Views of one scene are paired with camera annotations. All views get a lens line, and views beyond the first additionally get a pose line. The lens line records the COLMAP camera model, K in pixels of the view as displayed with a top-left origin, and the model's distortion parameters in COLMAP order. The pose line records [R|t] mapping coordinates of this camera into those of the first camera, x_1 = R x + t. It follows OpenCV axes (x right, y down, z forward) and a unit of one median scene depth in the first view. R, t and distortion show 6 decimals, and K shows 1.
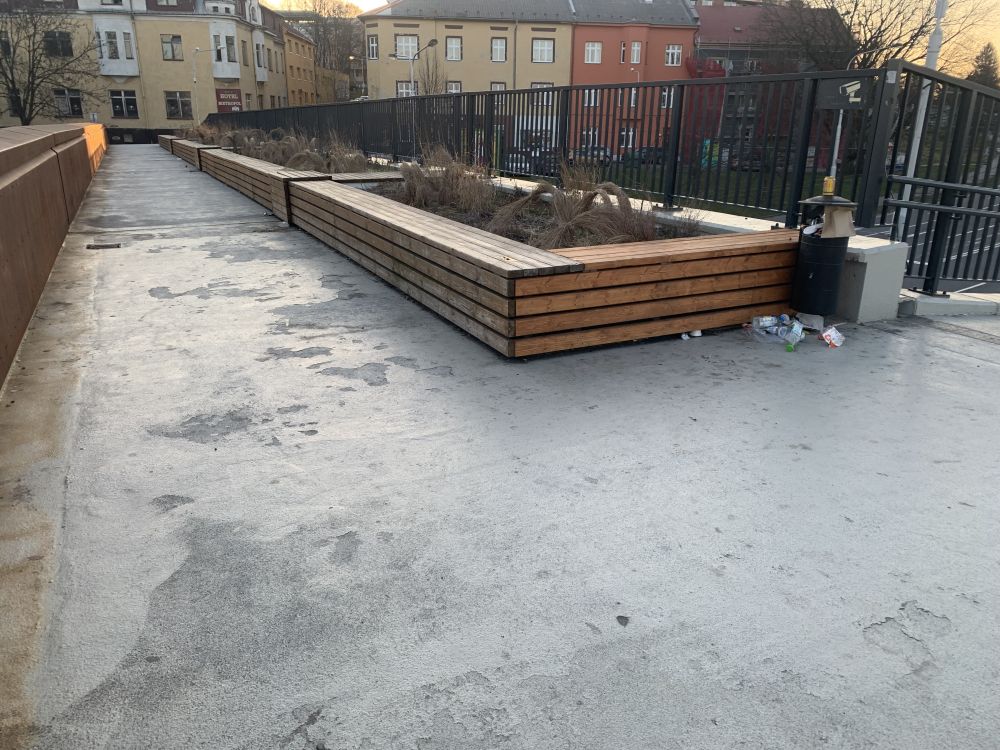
lens RADIAL K [[769.0, 0, 498.1], [0, 769.0, 377.1], [0, 0, 1]] dist [0.005148, -0.003959]
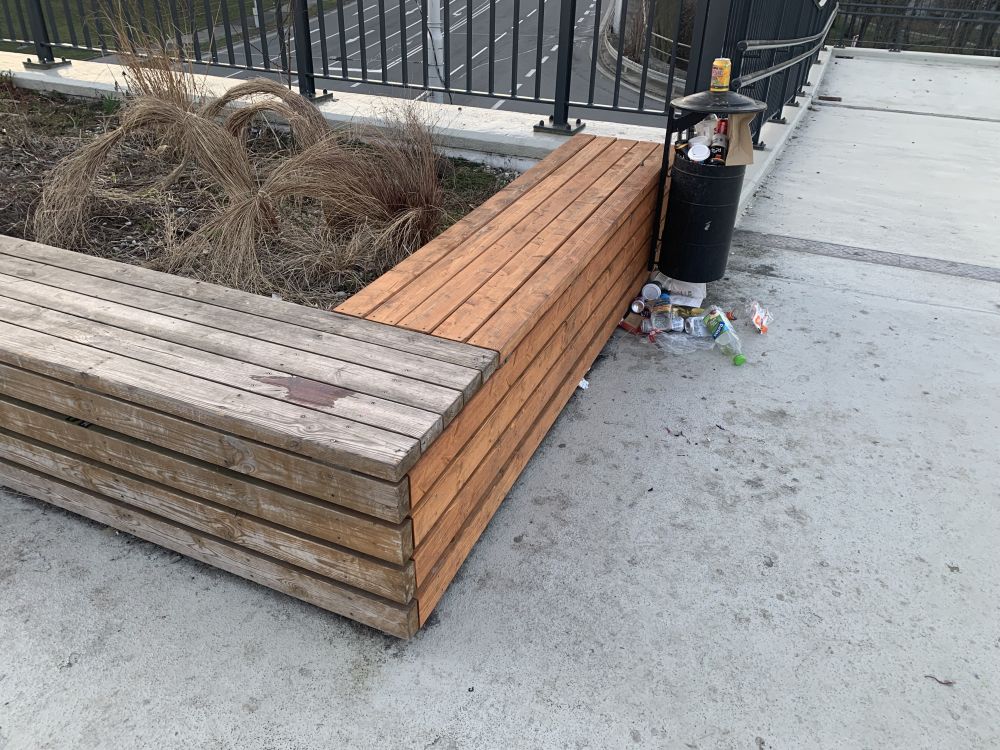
lens RADIAL K [[769.0, 0, 499.6], [0, 769.0, 373.6], [0, 0, 1]] dist [0.005148, -0.003959]
pose [[0.752180, -0.327306, 0.571923, -0.130881], [0.192119, 0.939140, 0.284791, -0.254591], [-0.630330, -0.104337, 0.769284, 0.681383]]
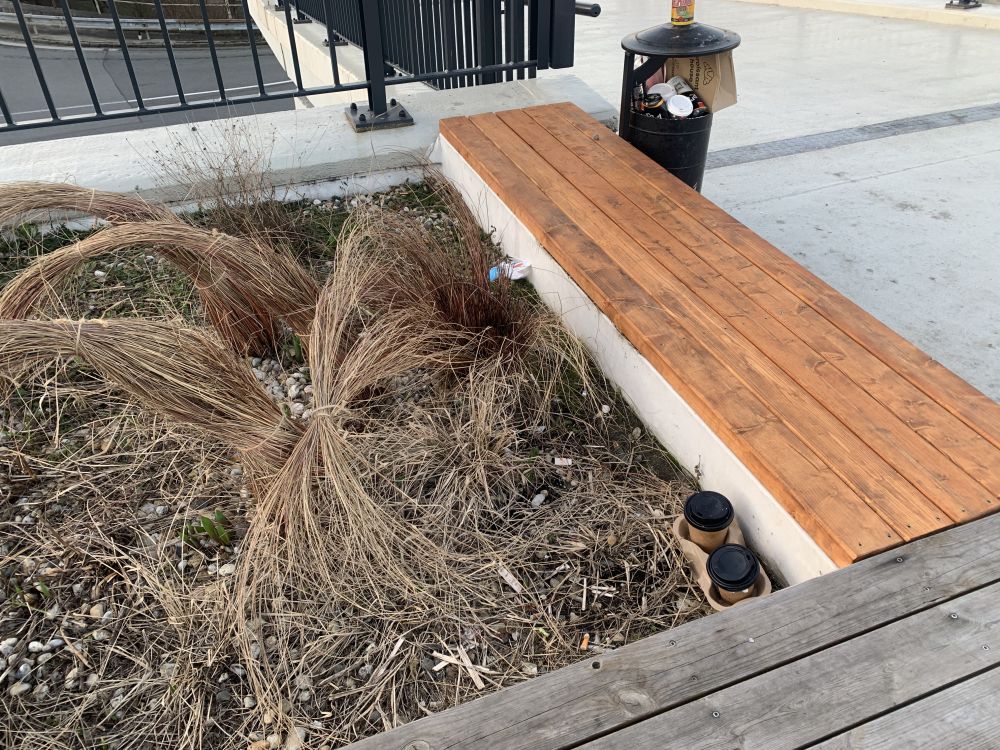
lens RADIAL K [[769.0, 0, 501.2], [0, 769.0, 377.1], [0, 0, 1]] dist [0.005148, -0.003959]
pose [[0.064047, -0.596594, 0.799984, -0.104623], [0.328397, 0.769582, 0.547630, -0.400469], [-0.942366, 0.227638, 0.245209, 1.137674]]
